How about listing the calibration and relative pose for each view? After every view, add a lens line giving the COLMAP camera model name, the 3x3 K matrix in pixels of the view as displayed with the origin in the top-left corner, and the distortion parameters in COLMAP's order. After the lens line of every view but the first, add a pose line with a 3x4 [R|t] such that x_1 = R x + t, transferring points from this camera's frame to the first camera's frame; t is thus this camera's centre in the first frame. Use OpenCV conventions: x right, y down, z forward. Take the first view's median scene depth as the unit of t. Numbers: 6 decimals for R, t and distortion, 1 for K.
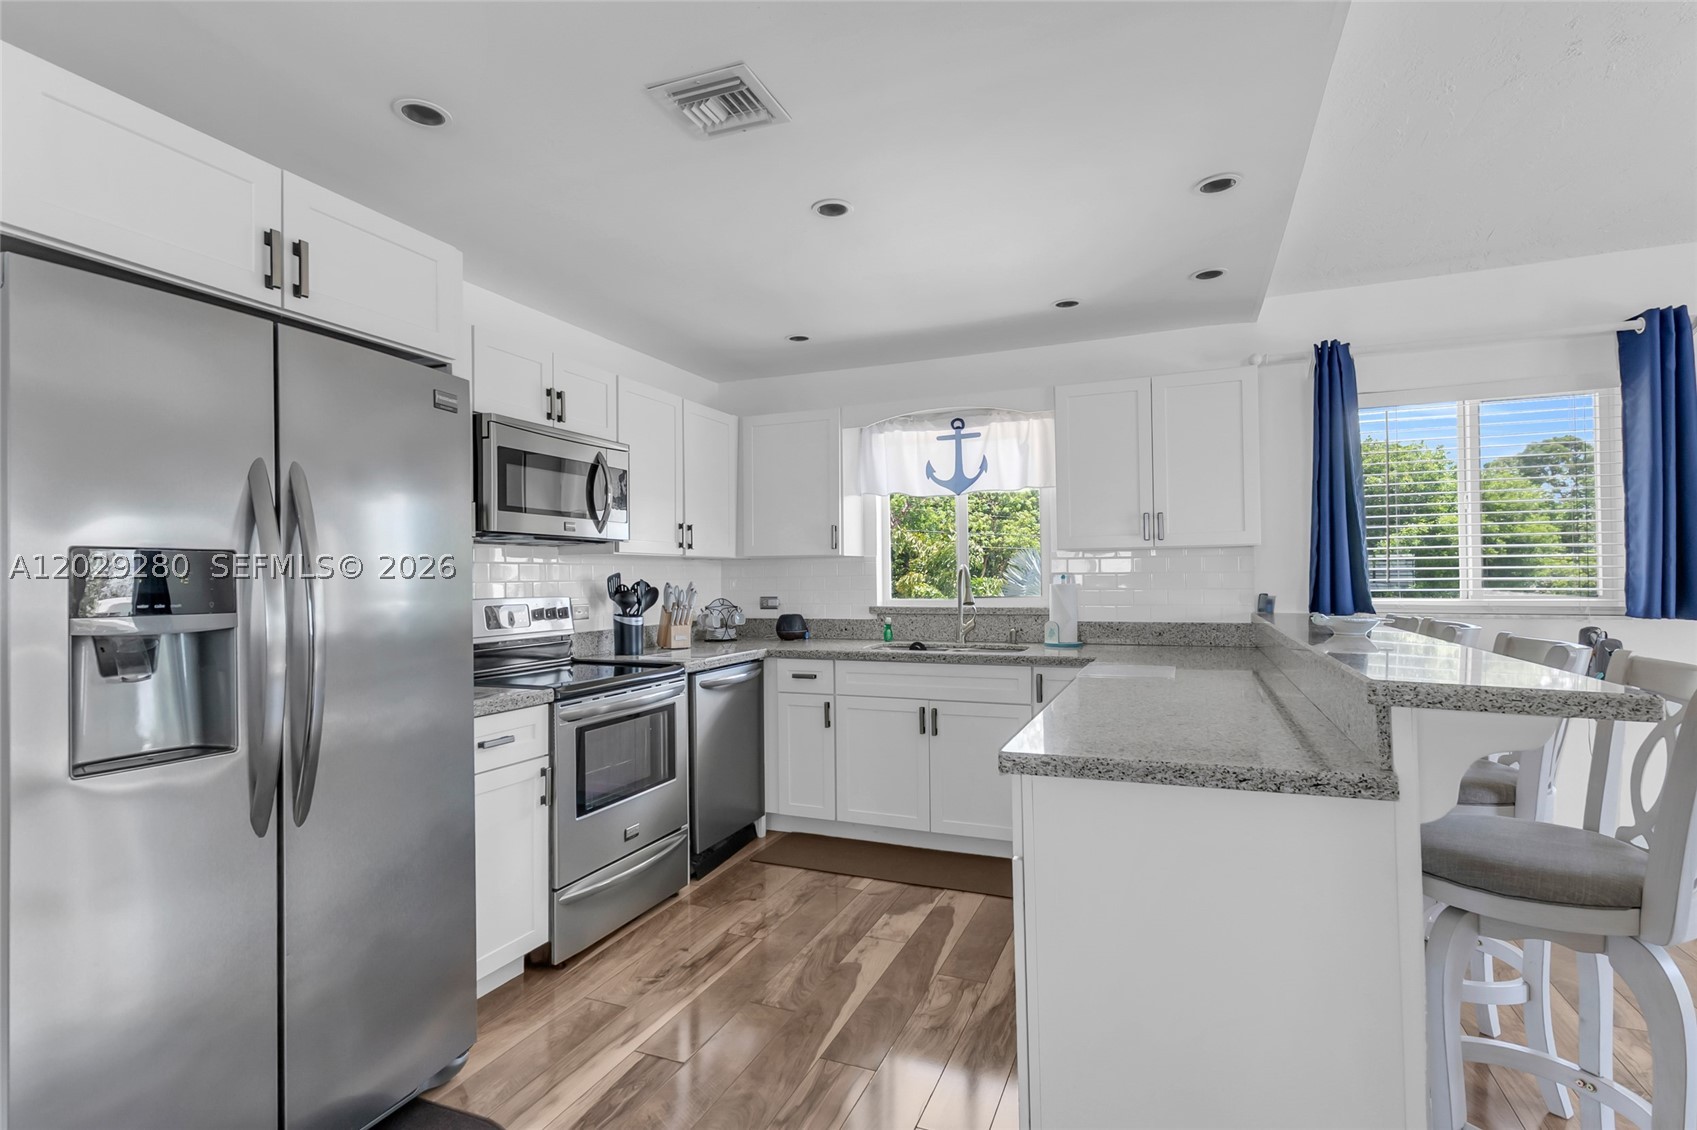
lens RADIAL K [[840.4, 0, 848.5], [0, 840.4, 565.0], [0, 0, 1]] dist [-0.001478, -0.000057]
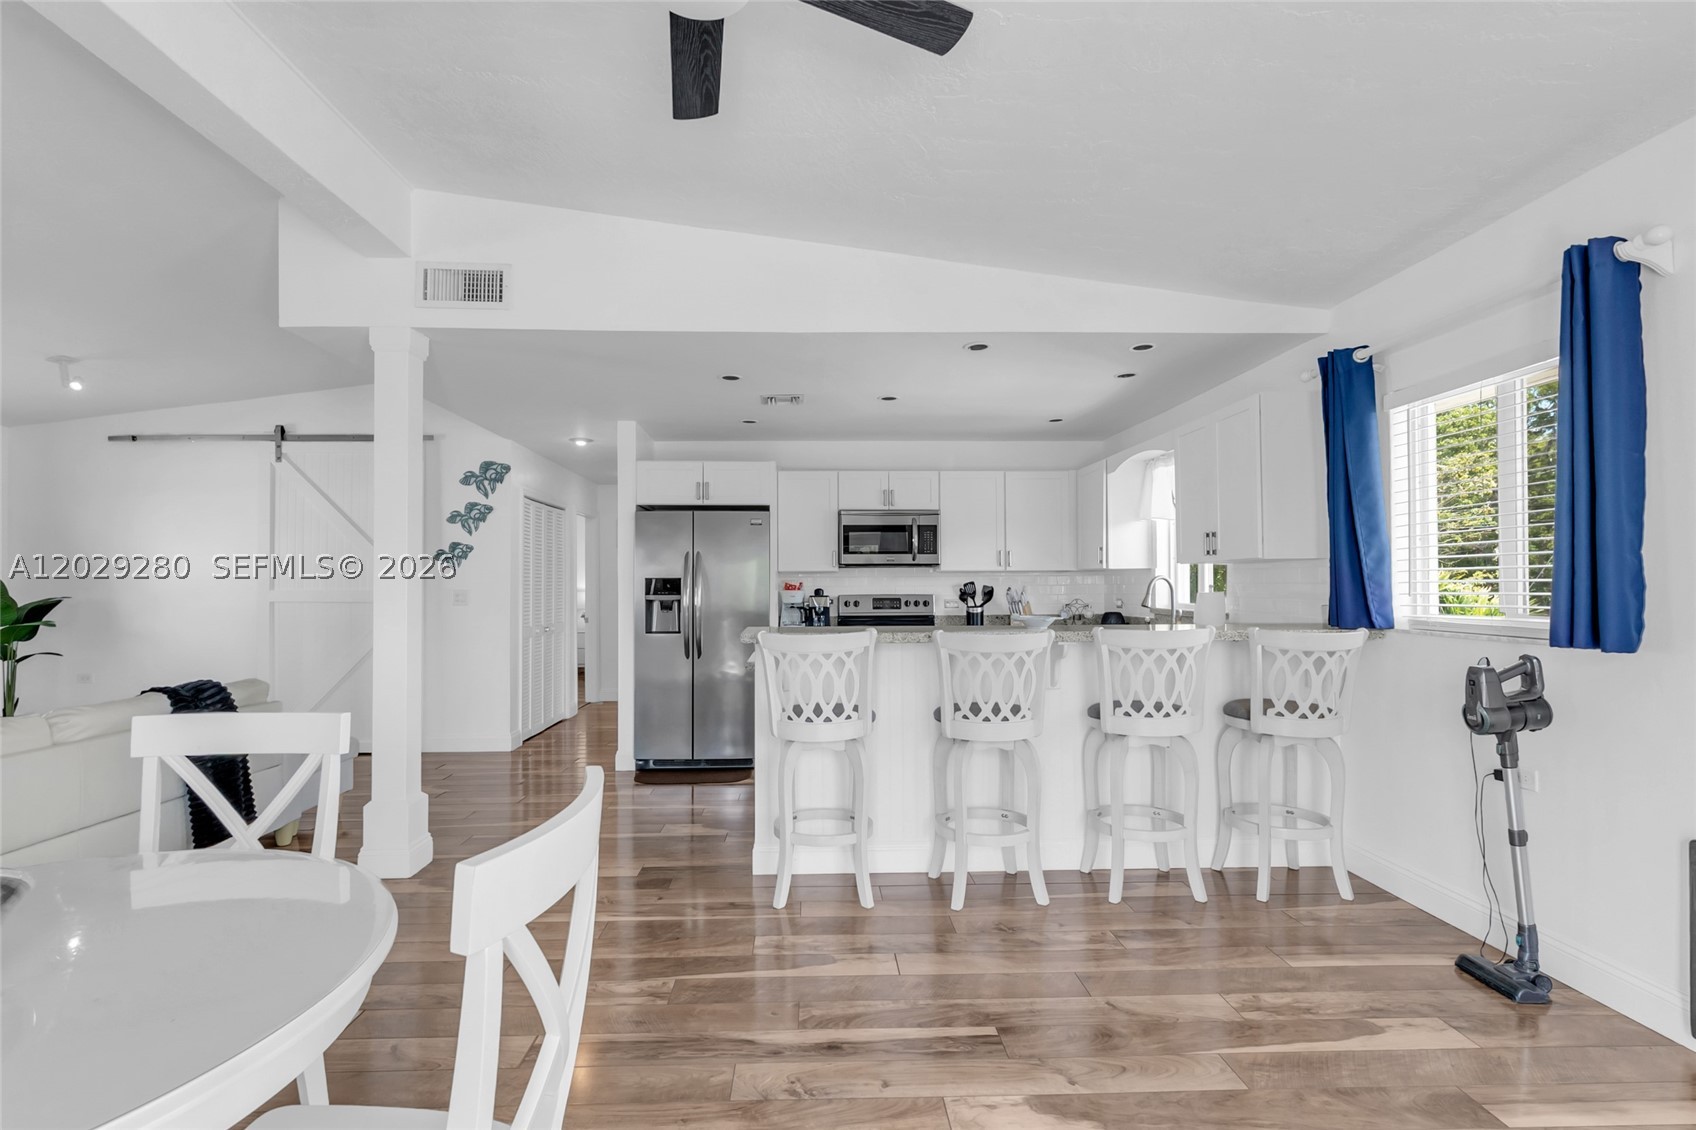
lens RADIAL K [[832.9, 0, 839.9], [0, 832.9, 572.1], [0, 0, 1]] dist [0.003471, 0.000173]
pose [[0.412072, -0.006494, -0.911128, 1.096137], [0.015709, 0.999877, -0.000022, -0.012667], [0.911016, -0.014304, 0.412123, 0.062719]]
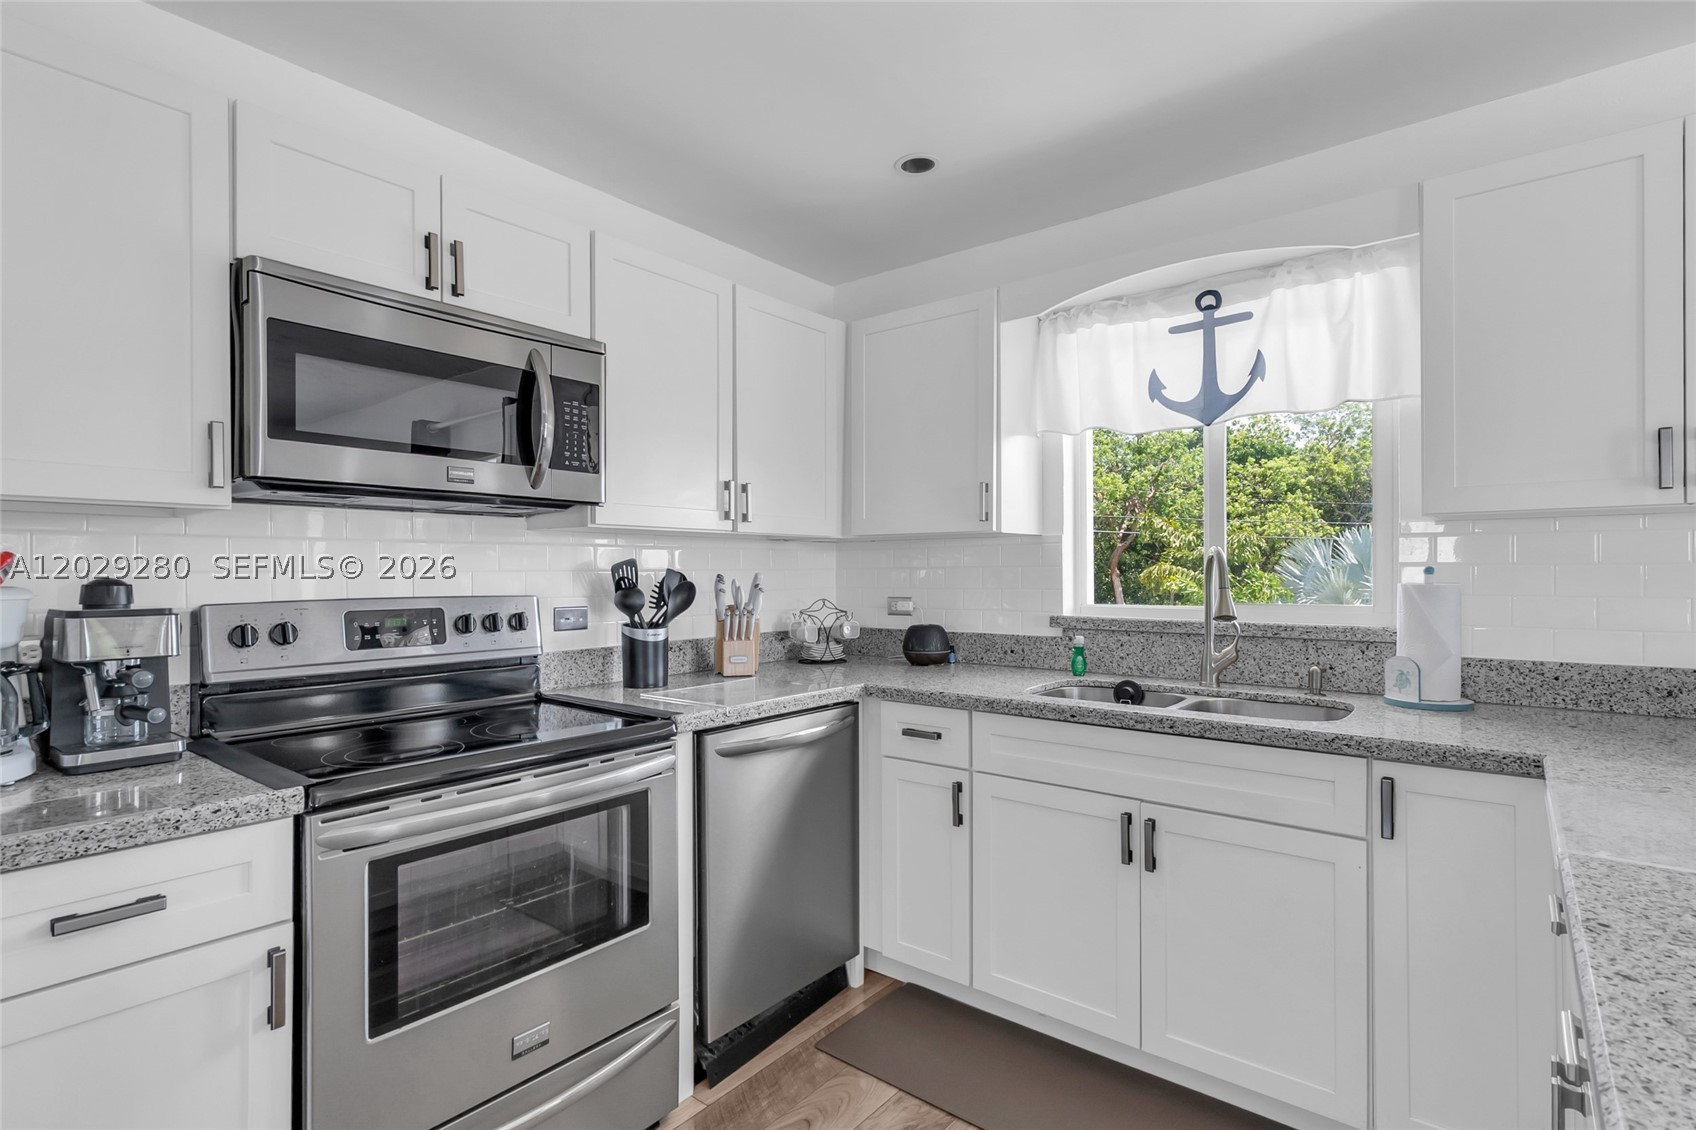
lens RADIAL K [[832.9, 0, 839.9], [0, 832.9, 572.1], [0, 0, 1]] dist [0.003471, 0.000173]
pose [[0.956440, 0.008052, -0.291817, 0.062342], [-0.002685, 0.999820, 0.018788, 0.006871], [0.291916, -0.017186, 0.956290, 0.415719]]
